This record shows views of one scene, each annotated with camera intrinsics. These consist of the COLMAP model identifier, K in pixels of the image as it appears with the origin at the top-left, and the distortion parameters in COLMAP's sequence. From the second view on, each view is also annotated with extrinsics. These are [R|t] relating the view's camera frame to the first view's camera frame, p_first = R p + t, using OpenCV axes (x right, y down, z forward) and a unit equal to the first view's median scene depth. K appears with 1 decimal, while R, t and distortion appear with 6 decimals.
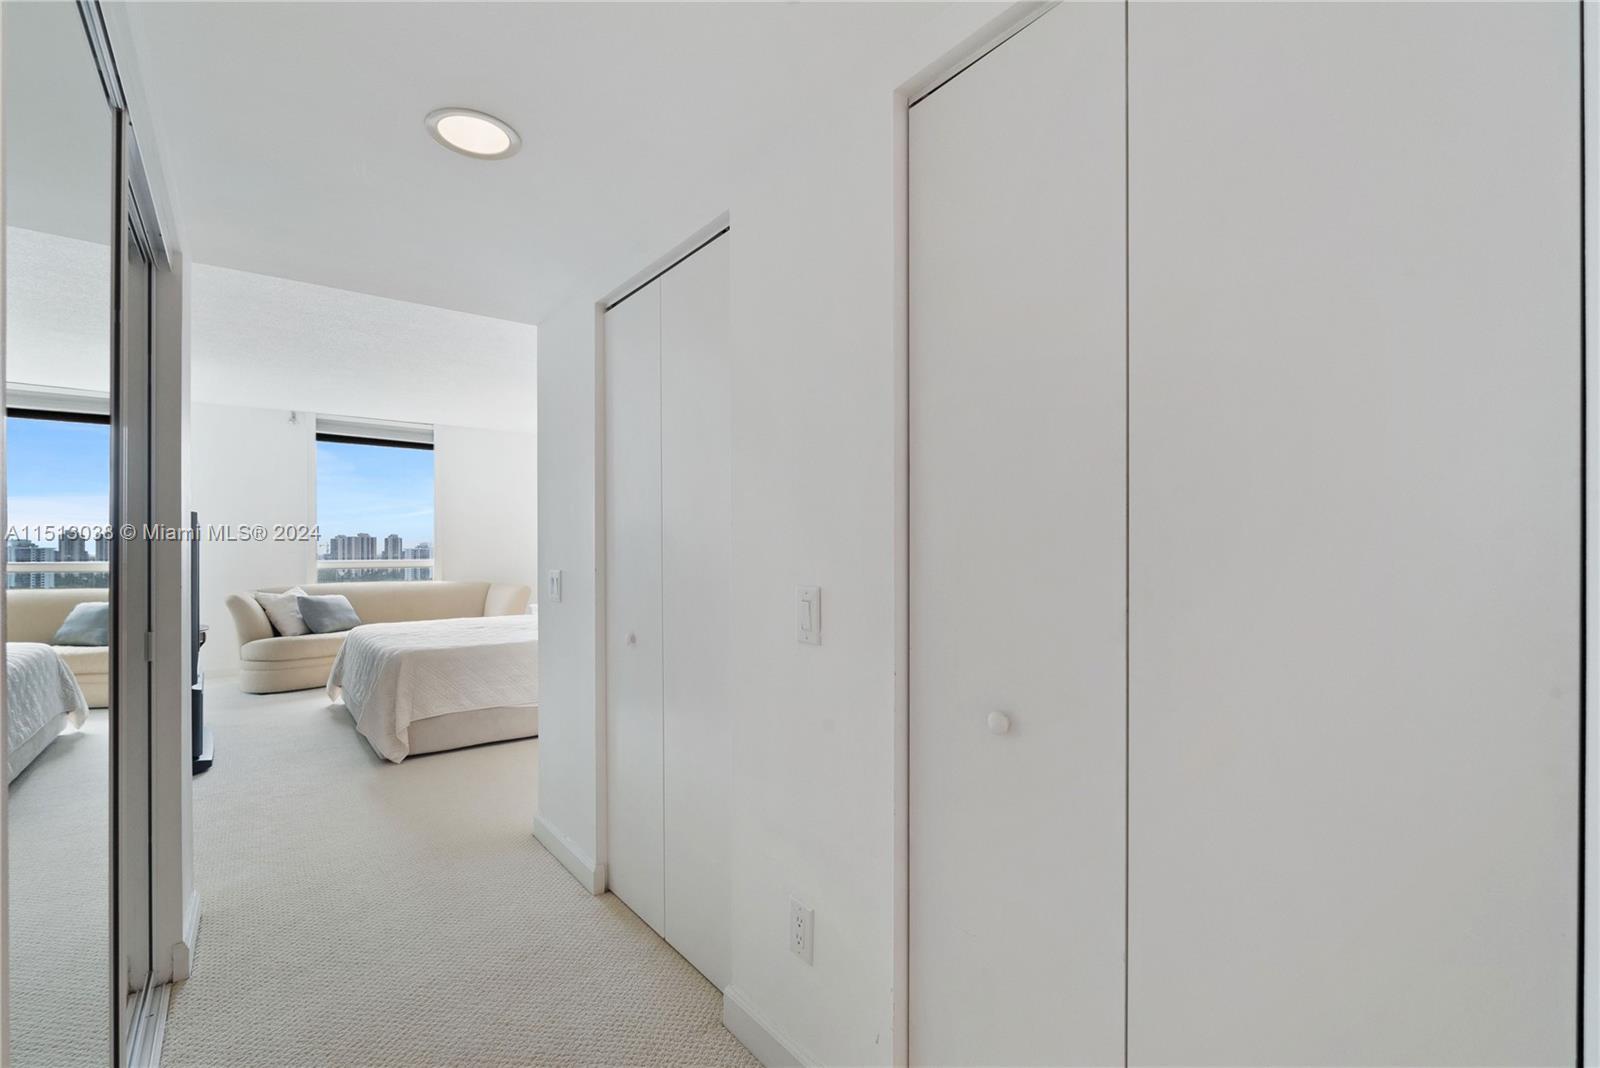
lens RADIAL K [[724.1, 0, 806.0], [0, 724.1, 540.6], [0, 0, 1]] dist [0.004652, 0.000321]
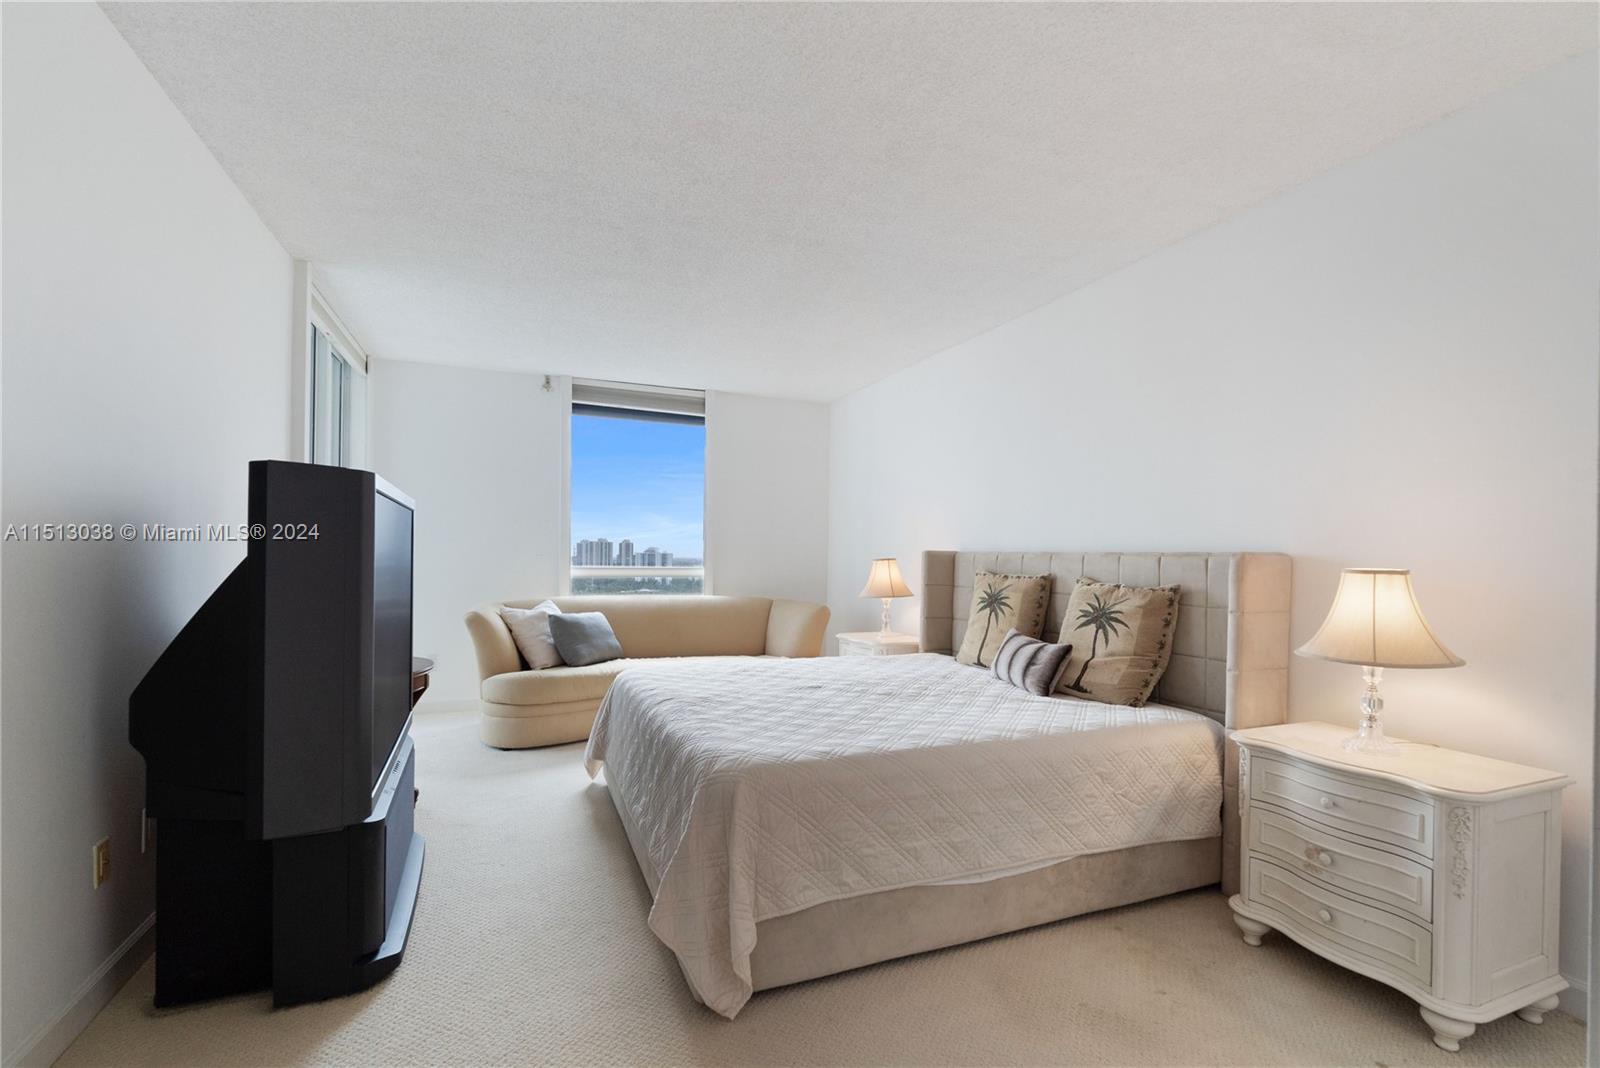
lens RADIAL K [[724.1, 0, 798.8], [0, 724.1, 548.0], [0, 0, 1]] dist [0.004652, 0.000321]
pose [[0.960518, 0.011832, -0.277967, -0.252677], [-0.012329, 0.999924, -0.000039, 0.005997], [0.277945, 0.003465, 0.960591, 0.362773]]
